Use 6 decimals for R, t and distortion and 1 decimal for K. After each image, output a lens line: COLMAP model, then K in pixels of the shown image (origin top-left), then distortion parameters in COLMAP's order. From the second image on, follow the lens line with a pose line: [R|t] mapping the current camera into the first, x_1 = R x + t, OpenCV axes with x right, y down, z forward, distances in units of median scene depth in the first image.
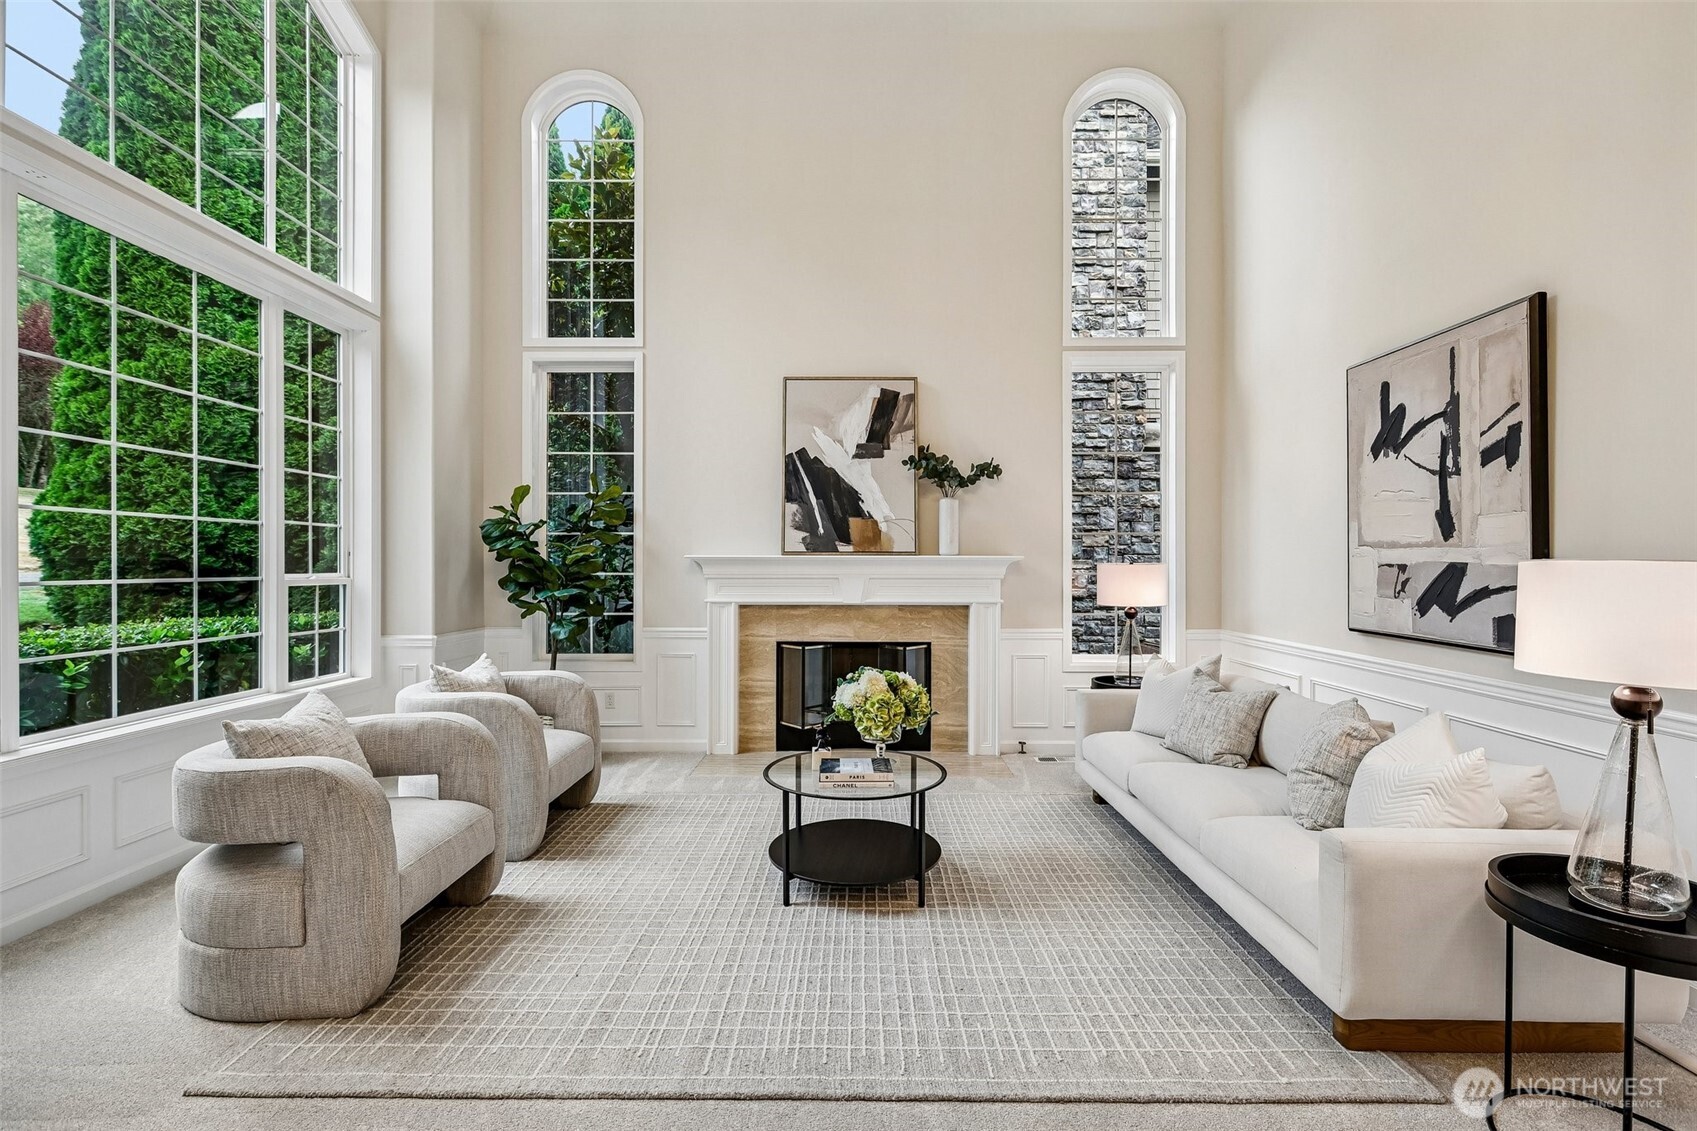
lens RADIAL K [[758.9, 0, 855.9], [0, 758.9, 564.2], [0, 0, 1]] dist [-0.003105, 0.003941]
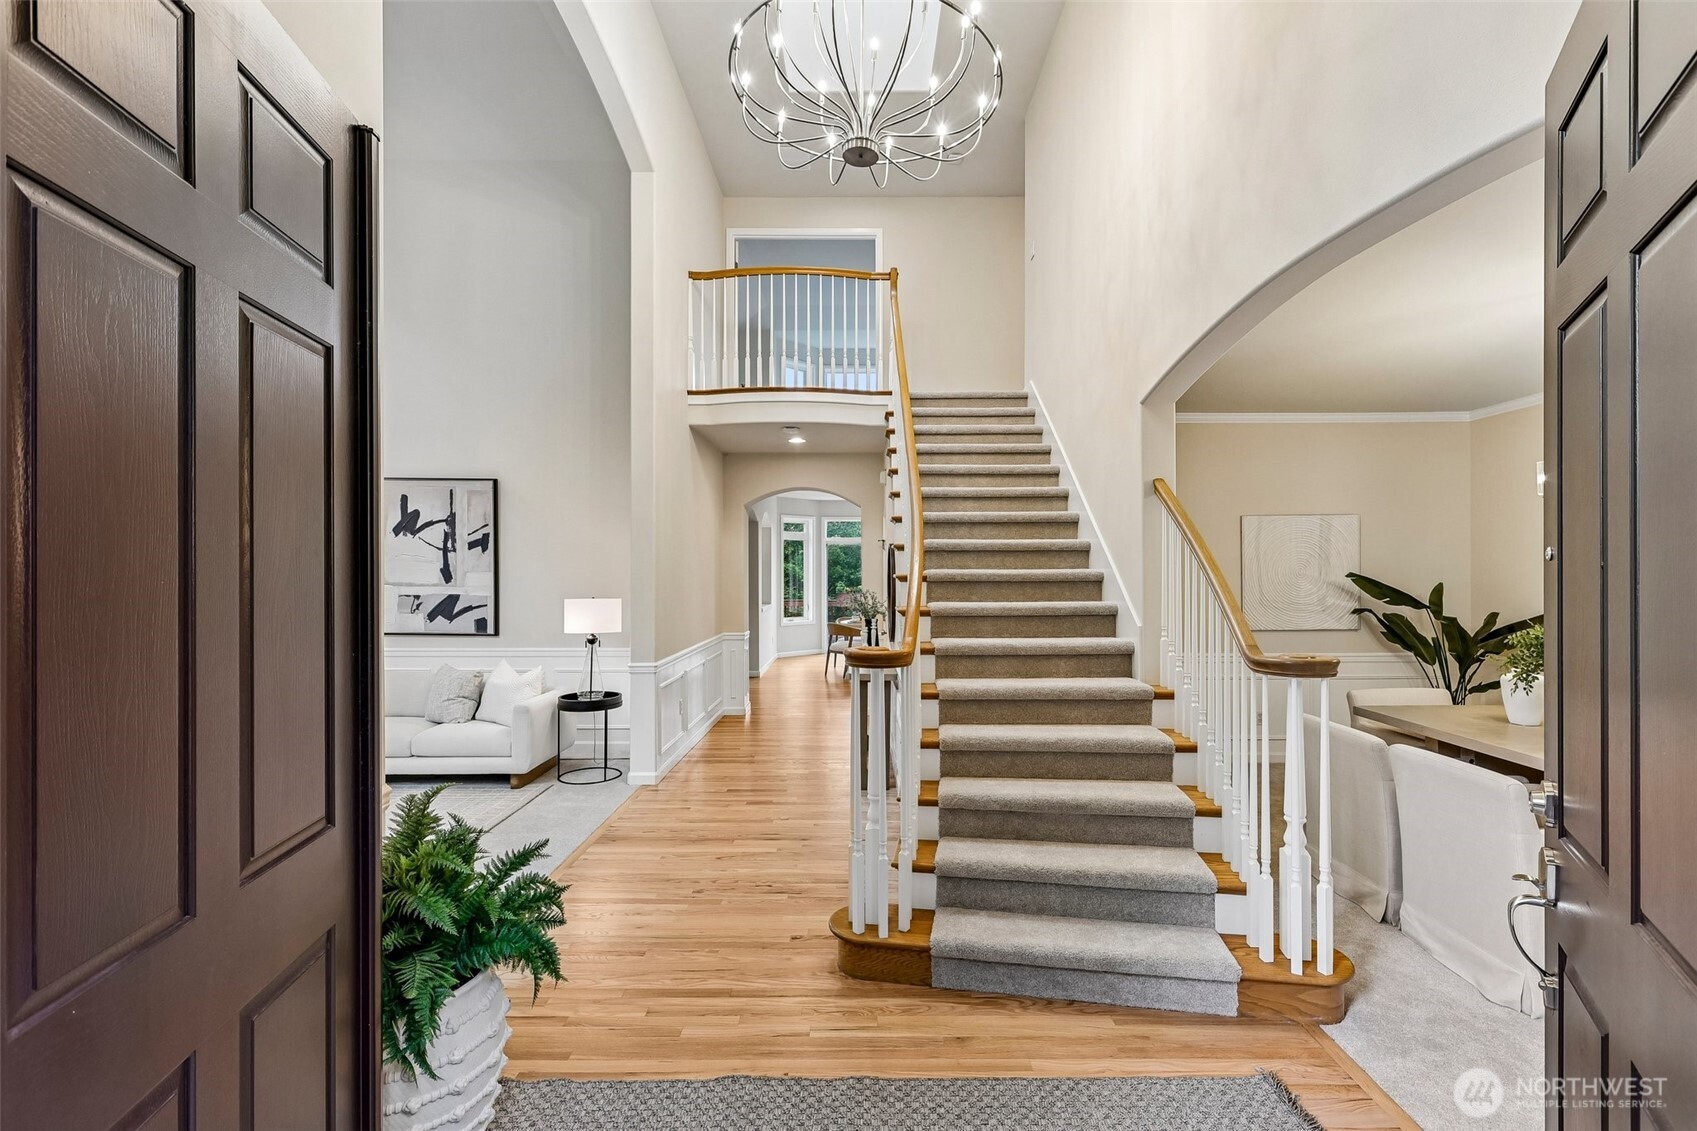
lens RADIAL K [[758.9, 0, 845.2], [0, 758.9, 568.2], [0, 0, 1]] dist [-0.003105, 0.003941]
pose [[0.014811, 0.000776, 0.999890, -1.129494], [0.000875, 0.999999, -0.000790, -0.063657], [-0.999890, 0.000887, 0.014810, -0.085086]]
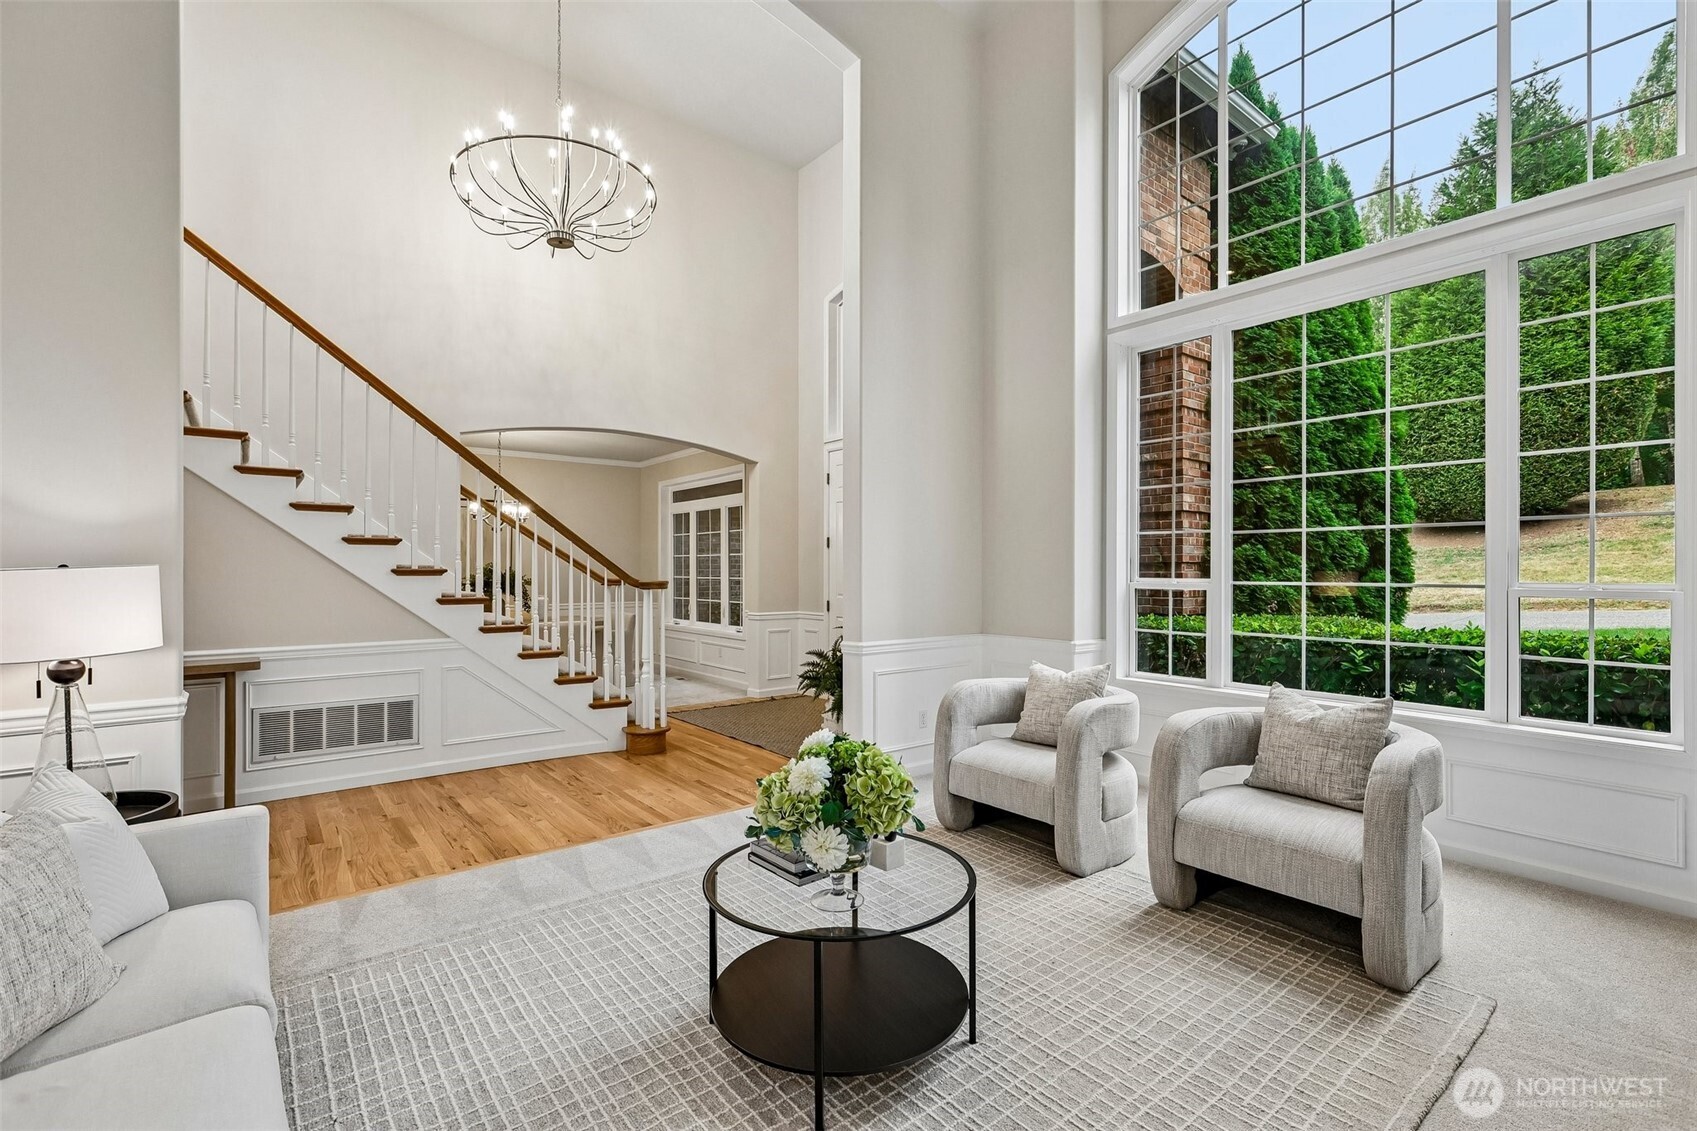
lens RADIAL K [[758.9, 0, 848.7], [0, 758.9, 568.6], [0, 0, 1]] dist [-0.003105, 0.003941]
pose [[-0.788494, -0.003210, -0.615035, 0.378290], [-0.000553, 0.999990, -0.004511, 0.004593], [0.615043, -0.003217, -0.788487, 1.417043]]
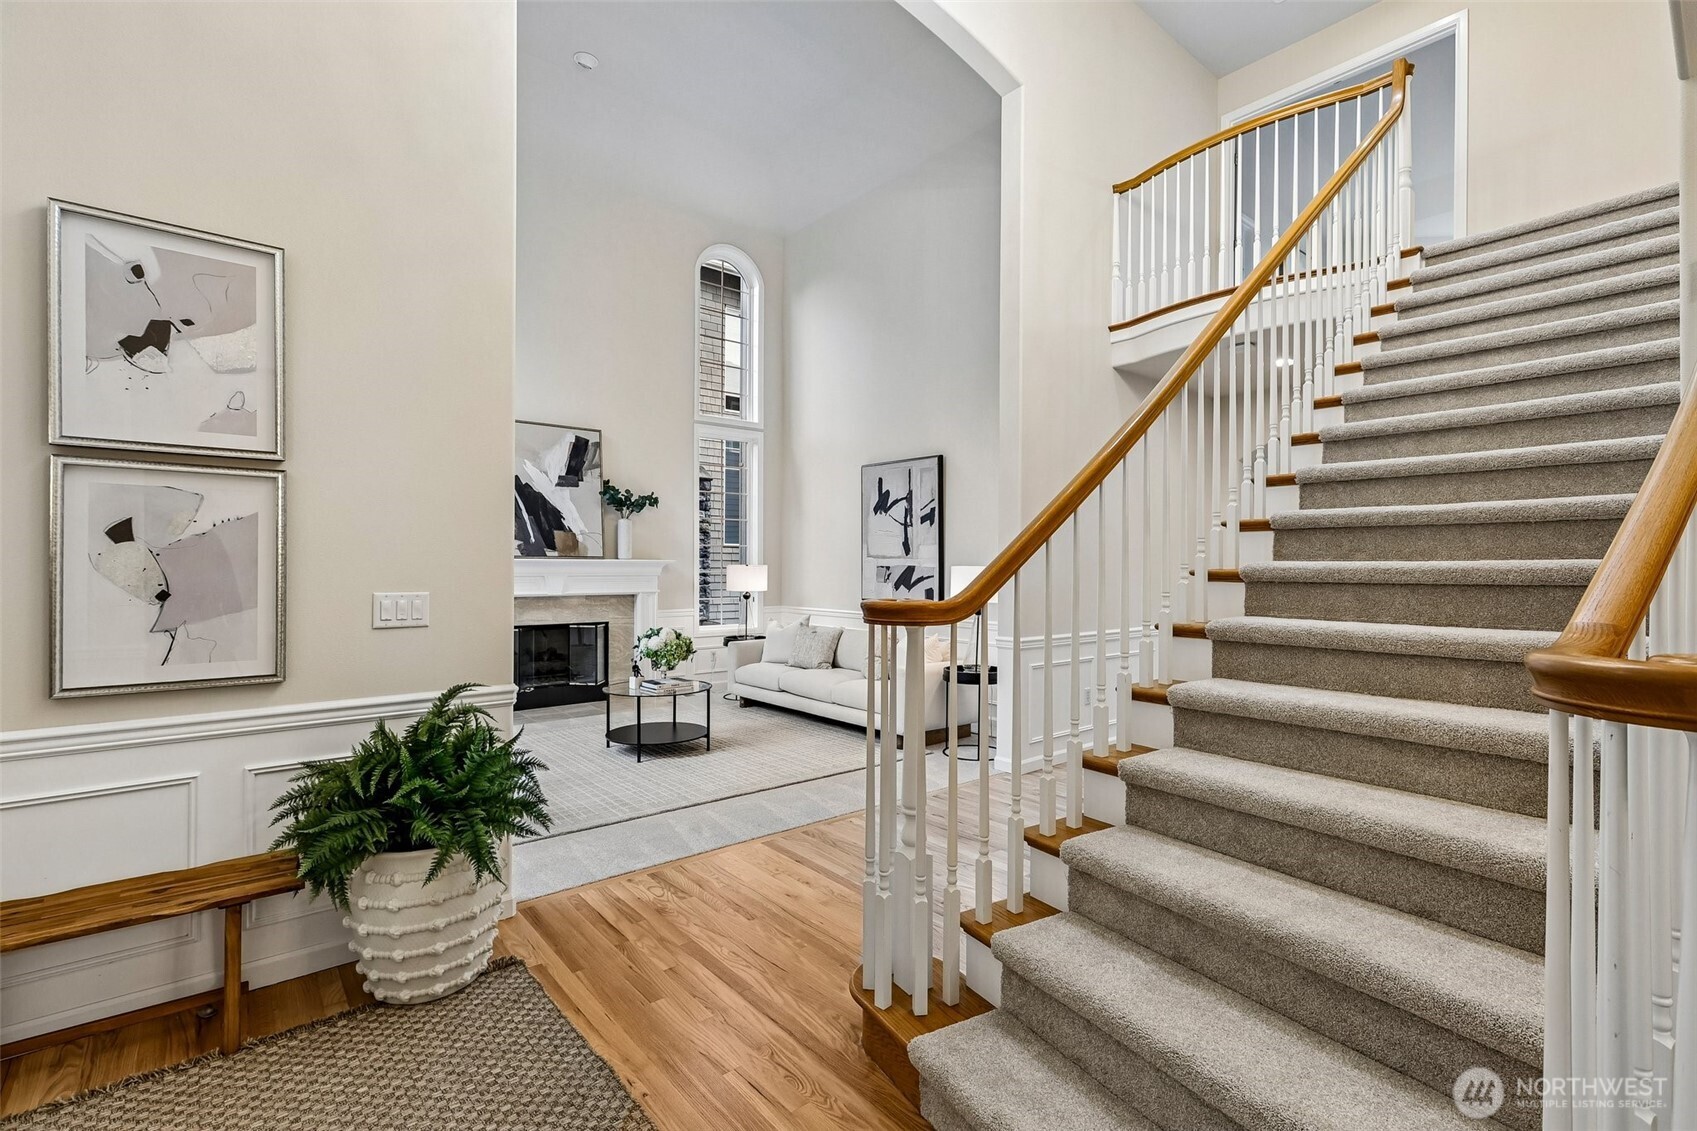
lens RADIAL K [[758.9, 0, 850.6], [0, 758.9, 564.2], [0, 0, 1]] dist [-0.003105, 0.003941]
pose [[0.766453, 0.002886, 0.642294, -0.702038], [-0.002553, 0.999996, -0.001447, -0.002457], [-0.642295, -0.000531, 0.766457, -0.538528]]
